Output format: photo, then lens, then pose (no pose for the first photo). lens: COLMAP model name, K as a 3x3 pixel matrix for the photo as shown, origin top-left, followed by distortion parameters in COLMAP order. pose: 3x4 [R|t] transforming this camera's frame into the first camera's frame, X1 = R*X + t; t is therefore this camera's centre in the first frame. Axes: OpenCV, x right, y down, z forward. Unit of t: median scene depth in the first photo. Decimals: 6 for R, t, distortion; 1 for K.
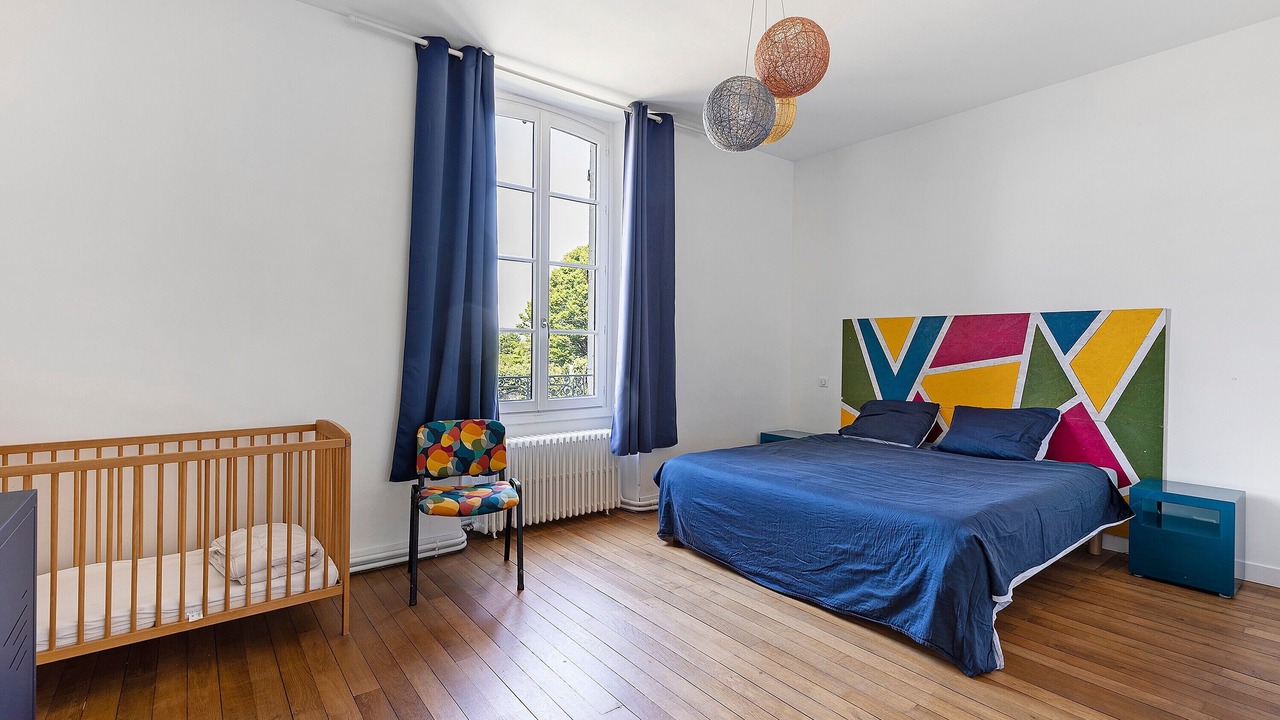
lens RADIAL K [[580.0, 0, 640.3], [0, 580.0, 352.8], [0, 0, 1]] dist [-0.000041, -0.000124]
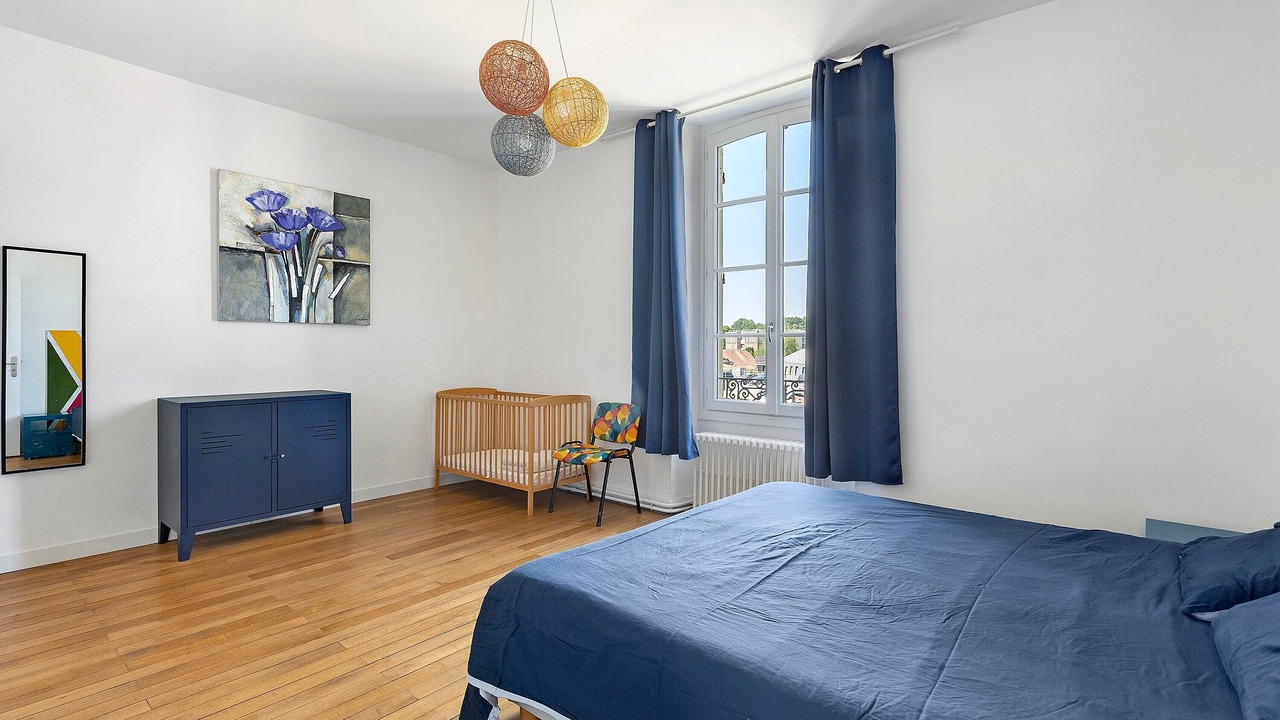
lens RADIAL K [[580.0, 0, 640.5], [0, 580.0, 352.8], [0, 0, 1]] dist [-0.000041, -0.000124]
pose [[0.224576, -0.001289, -0.974456, 0.902415], [-0.014276, 0.999887, -0.004613, 0.001095], [0.974352, 0.014947, 0.224532, 0.662214]]
